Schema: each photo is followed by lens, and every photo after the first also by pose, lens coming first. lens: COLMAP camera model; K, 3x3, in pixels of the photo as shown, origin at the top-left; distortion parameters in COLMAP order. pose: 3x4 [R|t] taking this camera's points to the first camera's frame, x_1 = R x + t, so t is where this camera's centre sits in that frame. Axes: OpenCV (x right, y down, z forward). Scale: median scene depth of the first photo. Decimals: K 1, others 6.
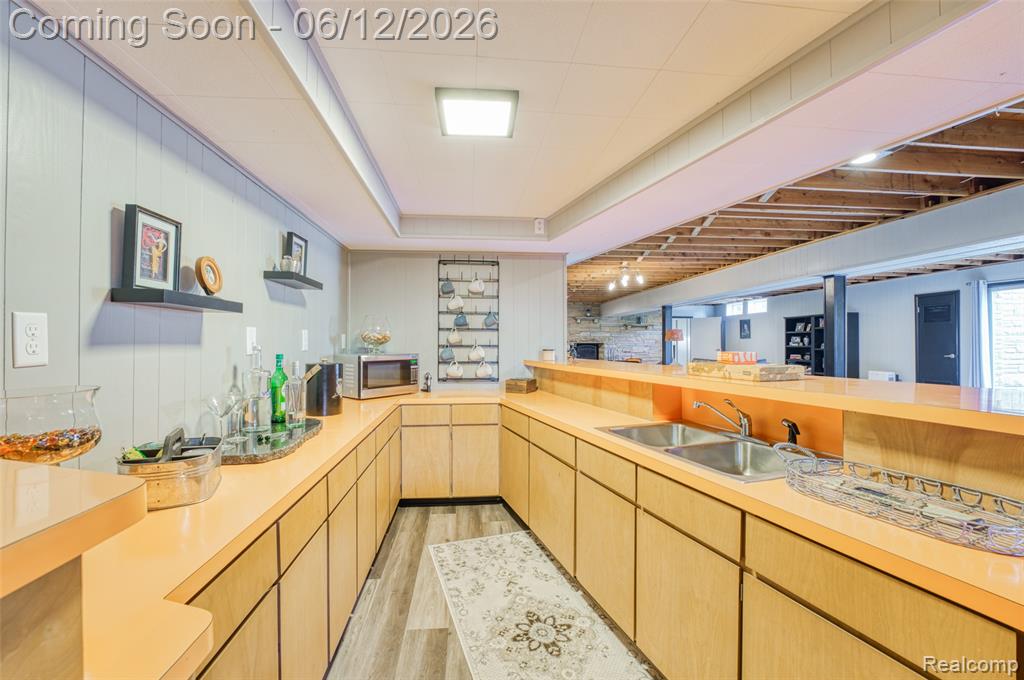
lens RADIAL K [[432.6, 0, 516.9], [0, 432.6, 340.0], [0, 0, 1]] dist [-0.000853, -0.000035]
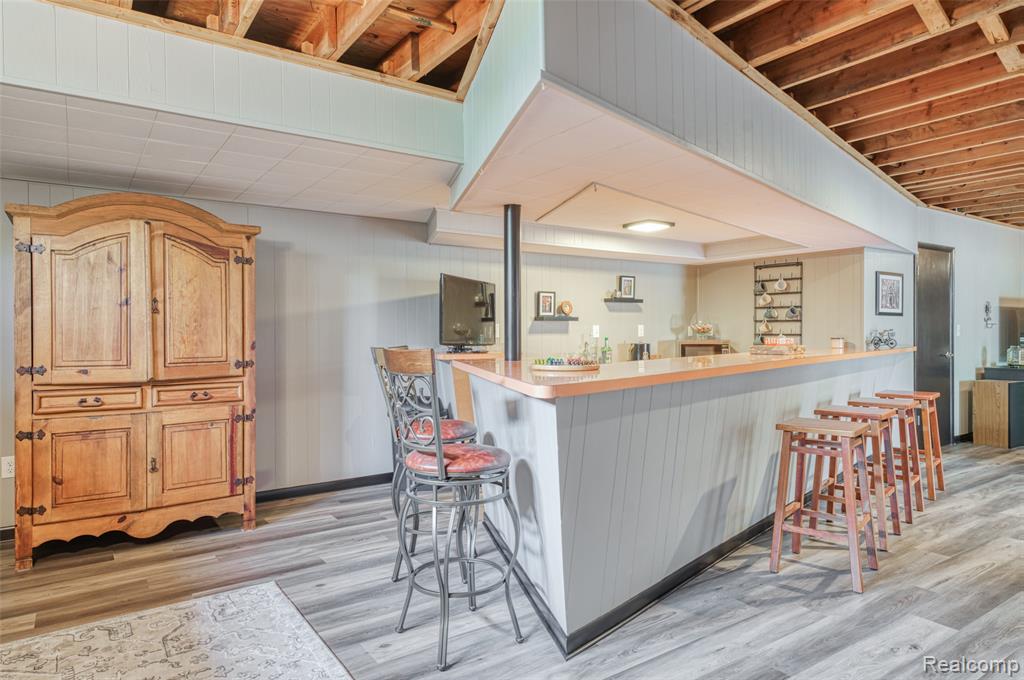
lens RADIAL K [[625.1, 0, 512.0], [0, 625.1, 340.0], [0, 0, 1]] dist [0.000009, 0.000078]
pose [[0.481343, 0.011971, -0.876450, 0.365927], [0.007581, 0.999812, 0.017819, -0.002721], [0.876499, -0.015221, 0.481162, -0.170607]]
